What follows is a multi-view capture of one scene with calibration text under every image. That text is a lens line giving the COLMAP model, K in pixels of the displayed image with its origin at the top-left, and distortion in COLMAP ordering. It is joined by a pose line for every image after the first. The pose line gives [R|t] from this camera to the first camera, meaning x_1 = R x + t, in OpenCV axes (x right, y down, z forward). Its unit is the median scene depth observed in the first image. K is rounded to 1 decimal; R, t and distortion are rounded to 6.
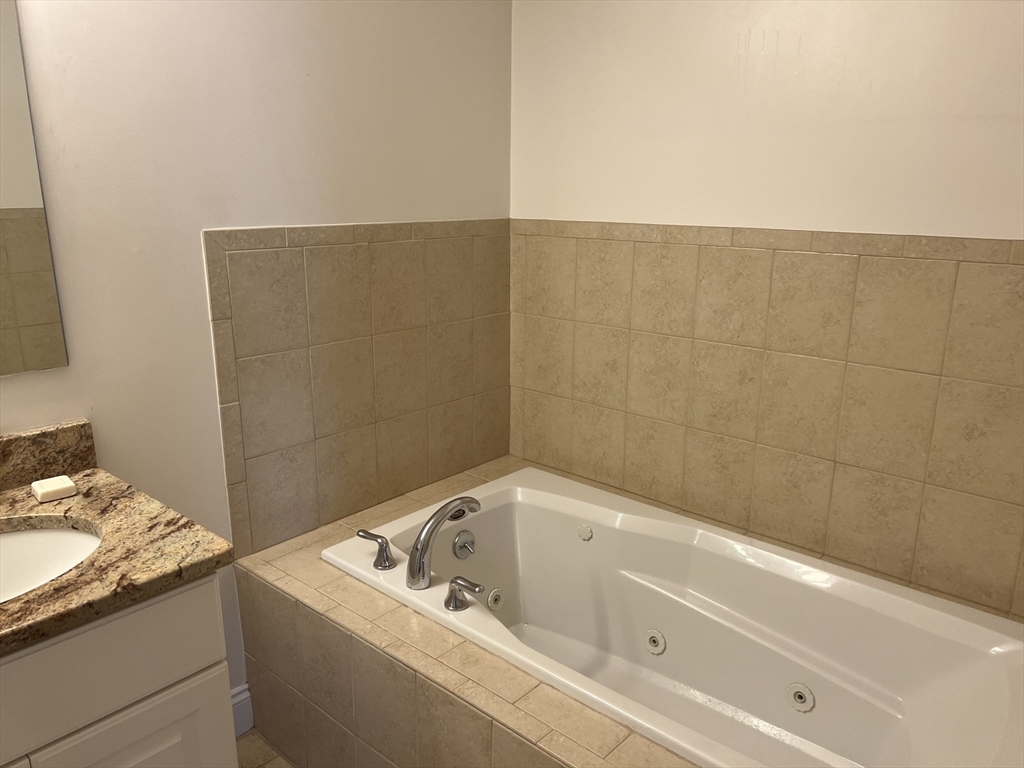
lens RADIAL K [[768.4, 0, 509.7], [0, 768.4, 385.4], [0, 0, 1]] dist [0.025160, -0.032006]
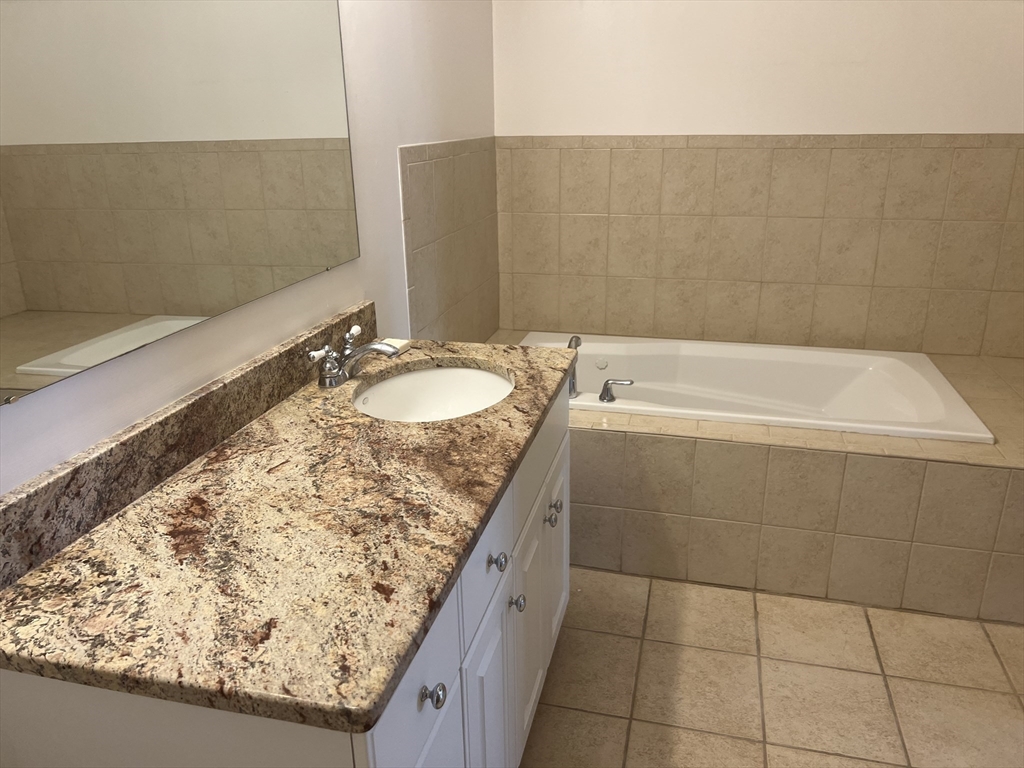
lens RADIAL K [[768.4, 0, 546.6], [0, 768.4, 378.6], [0, 0, 1]] dist [0.025160, -0.032006]
pose [[0.876239, -0.172080, 0.450104, -0.666128], [0.136291, 0.984427, 0.111034, 0.053045], [-0.462201, -0.035947, 0.886046, -0.199000]]
